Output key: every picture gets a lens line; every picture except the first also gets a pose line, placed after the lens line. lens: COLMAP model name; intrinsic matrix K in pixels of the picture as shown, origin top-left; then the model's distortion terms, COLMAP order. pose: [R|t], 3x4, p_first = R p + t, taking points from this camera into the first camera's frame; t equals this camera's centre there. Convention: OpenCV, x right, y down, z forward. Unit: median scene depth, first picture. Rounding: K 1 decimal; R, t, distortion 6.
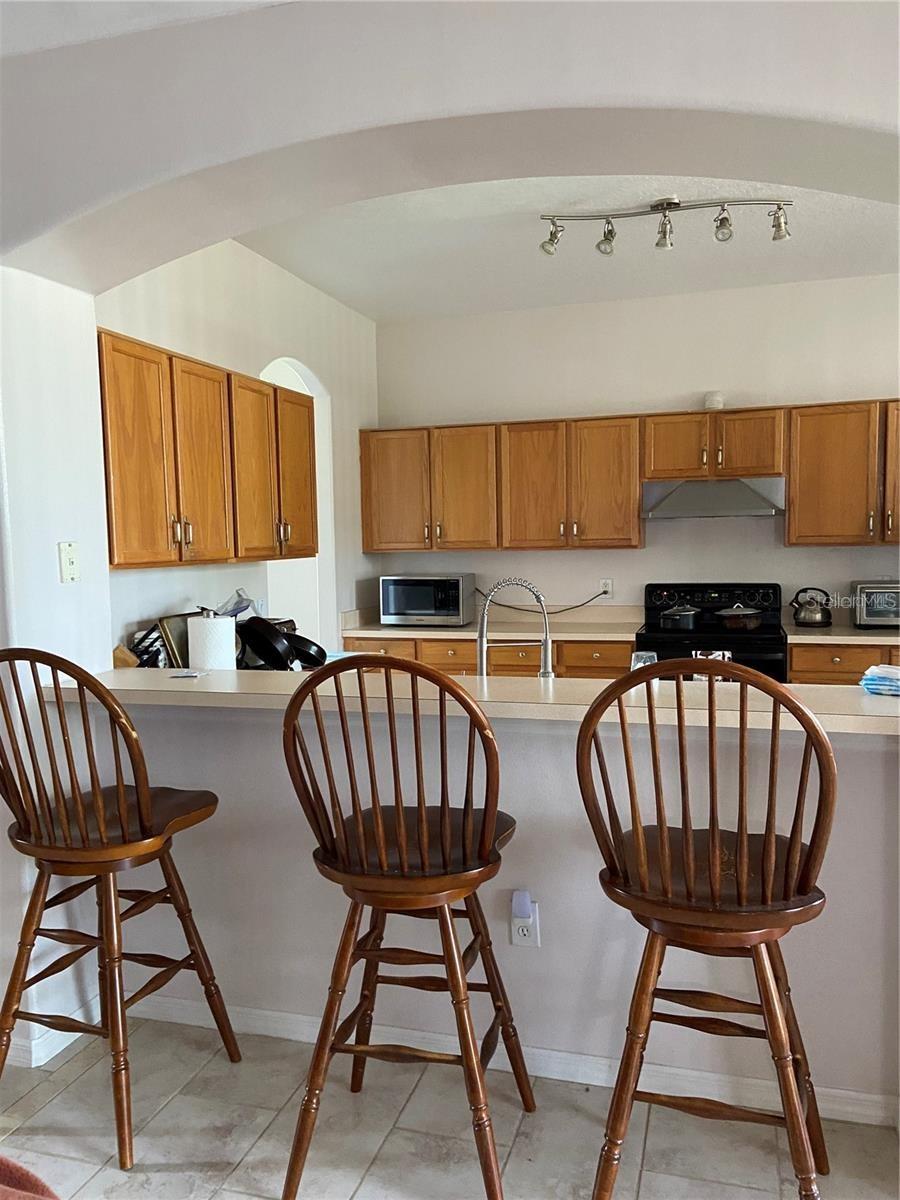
lens RADIAL K [[901.6, 0, 450.0], [0, 901.6, 600.0], [0, 0, 1]] dist [0.056654, -0.000247]
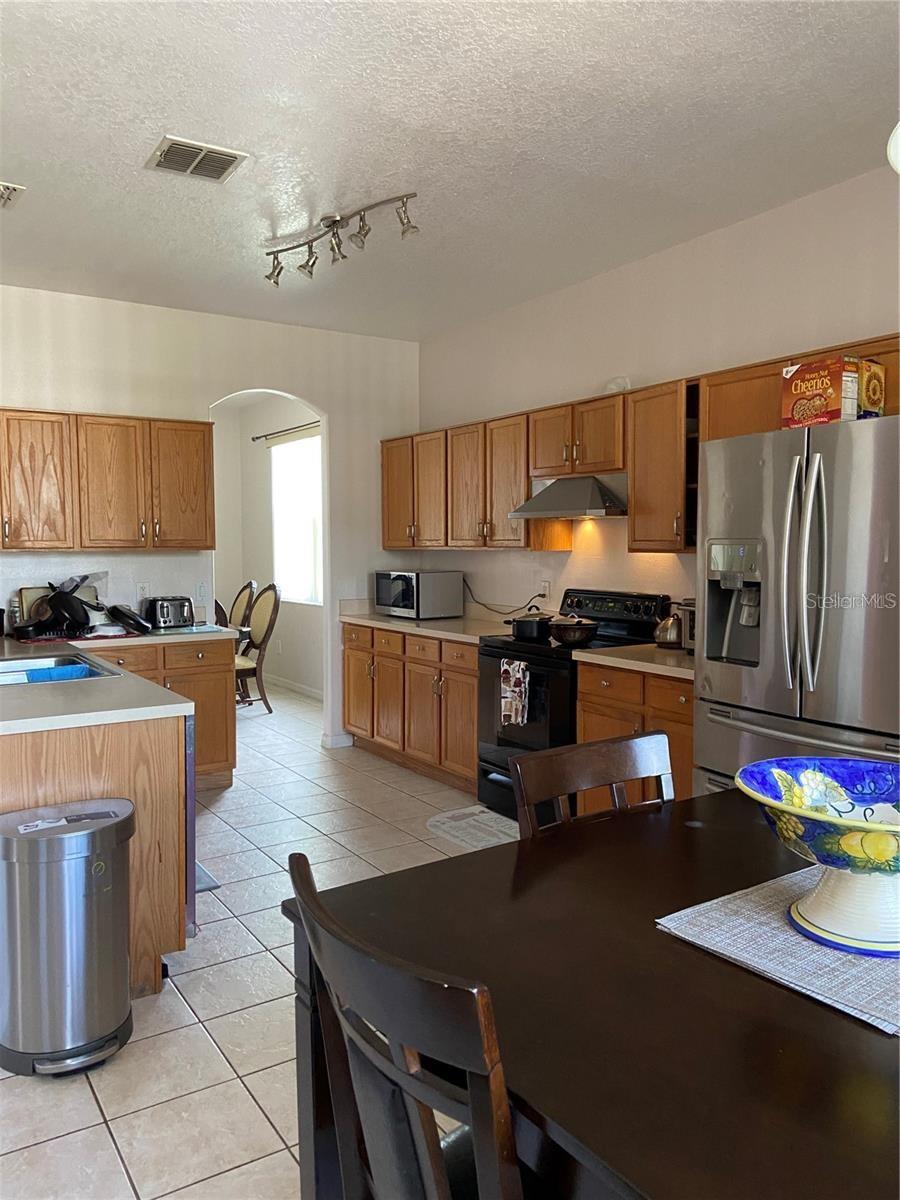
lens RADIAL K [[901.6, 0, 450.0], [0, 901.6, 600.0], [0, 0, 1]] dist [0.056654, -0.000247]
pose [[0.751491, 0.059571, -0.657048, 0.811541], [-0.056577, 0.998065, 0.025780, -0.025659], [0.657313, 0.017801, 0.753408, 0.235135]]
